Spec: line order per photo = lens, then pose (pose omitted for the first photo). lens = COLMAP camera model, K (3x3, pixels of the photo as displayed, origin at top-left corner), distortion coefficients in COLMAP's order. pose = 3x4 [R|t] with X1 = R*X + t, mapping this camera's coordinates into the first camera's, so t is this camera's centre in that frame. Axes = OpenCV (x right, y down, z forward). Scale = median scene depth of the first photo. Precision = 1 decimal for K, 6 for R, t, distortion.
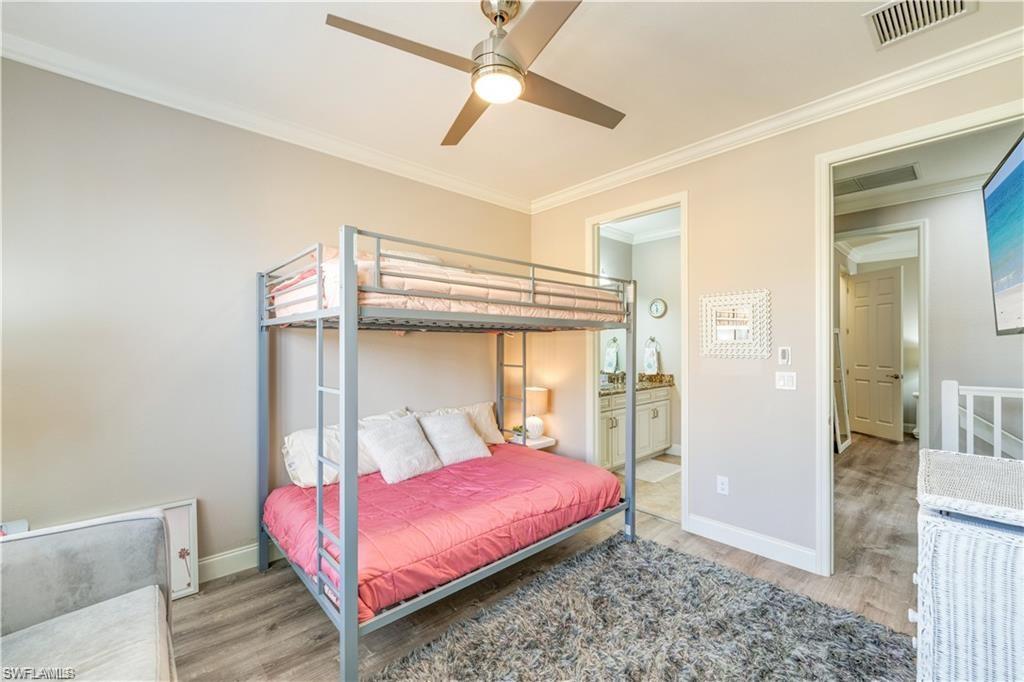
lens RADIAL K [[421.3, 0, 513.6], [0, 421.3, 347.3], [0, 0, 1]] dist [0.002250, -0.001032]
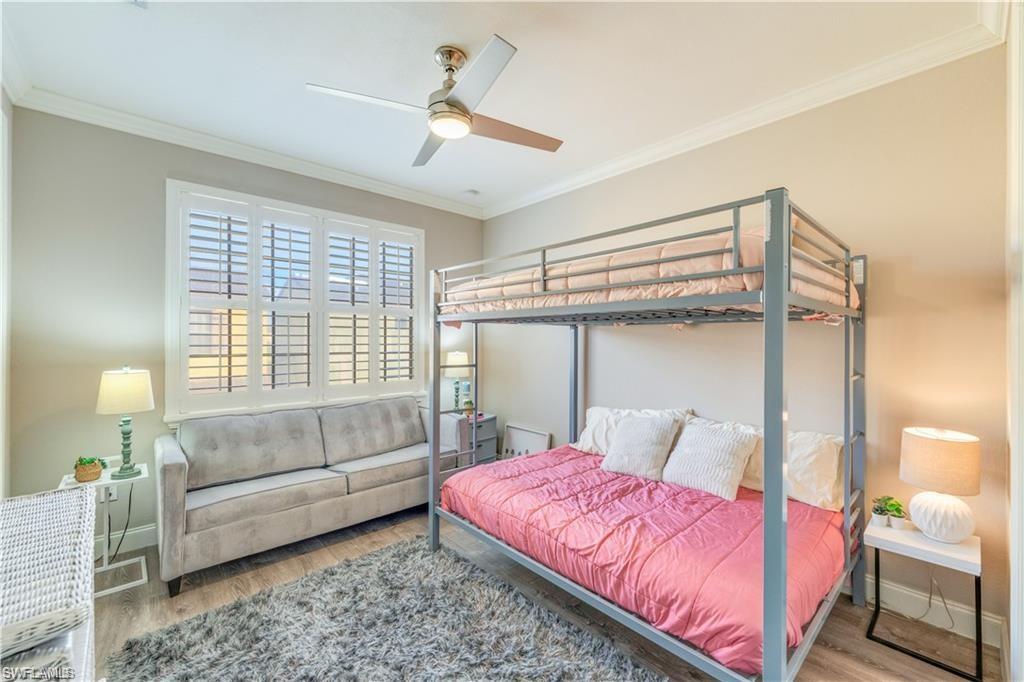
lens RADIAL K [[421.3, 0, 506.6], [0, 421.3, 338.1], [0, 0, 1]] dist [0.002250, -0.001032]
pose [[-0.023319, 0.000309, -0.999728, 0.887613], [-0.002509, 0.999997, 0.000368, -0.007674], [0.999725, 0.002517, -0.023318, 0.903157]]
